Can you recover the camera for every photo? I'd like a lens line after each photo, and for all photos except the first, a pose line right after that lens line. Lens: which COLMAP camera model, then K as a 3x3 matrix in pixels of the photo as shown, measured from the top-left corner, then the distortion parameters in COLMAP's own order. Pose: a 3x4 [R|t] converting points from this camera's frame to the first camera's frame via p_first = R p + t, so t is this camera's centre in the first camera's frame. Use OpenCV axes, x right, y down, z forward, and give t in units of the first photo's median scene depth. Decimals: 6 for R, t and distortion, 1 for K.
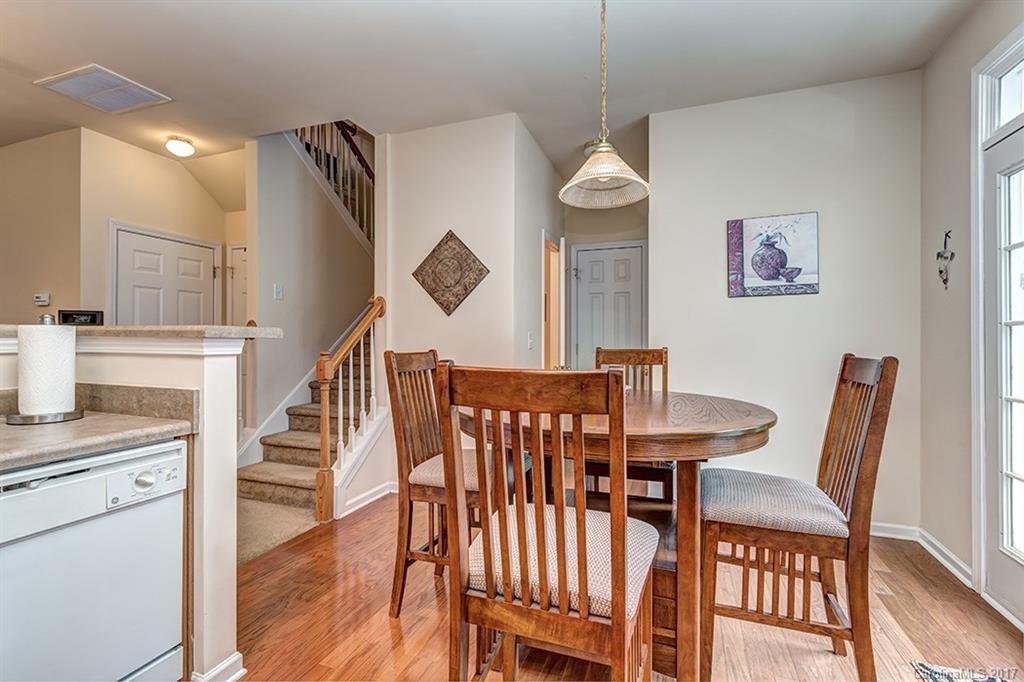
lens RADIAL K [[470.0, 0, 512.1], [0, 470.0, 339.8], [0, 0, 1]] dist [0.006925, -0.002828]
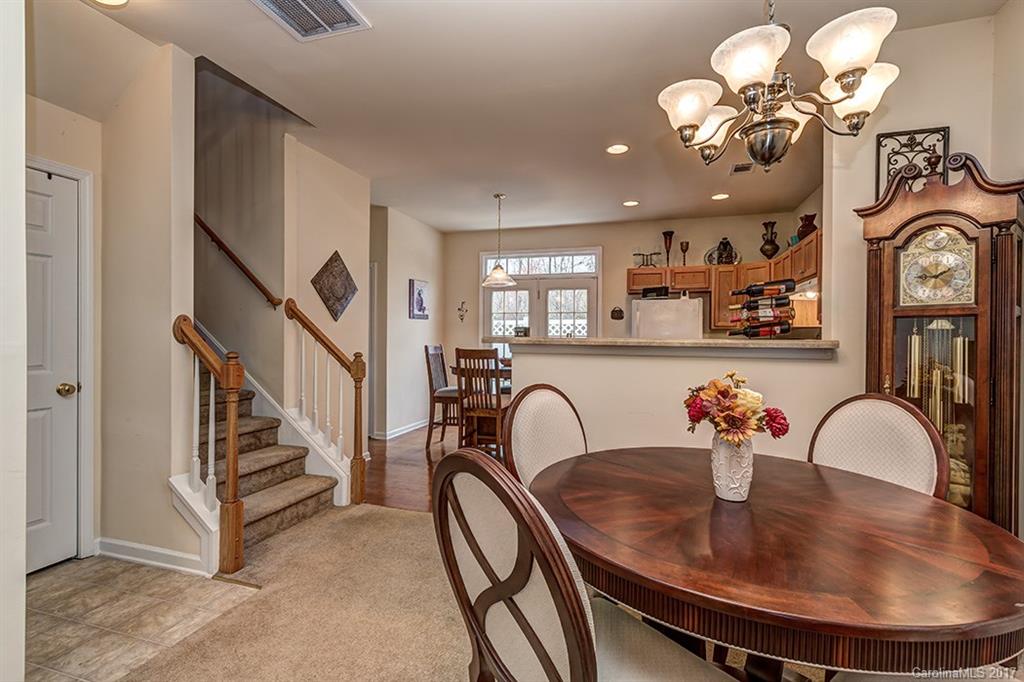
lens RADIAL K [[470.0, 0, 518.0], [0, 470.0, 338.2], [0, 0, 1]] dist [0.006925, -0.002828]
pose [[-0.047838, -0.001122, 0.998854, -1.483296], [-0.004872, 0.999988, 0.000890, -0.013647], [-0.998843, -0.004824, -0.047843, 0.652735]]
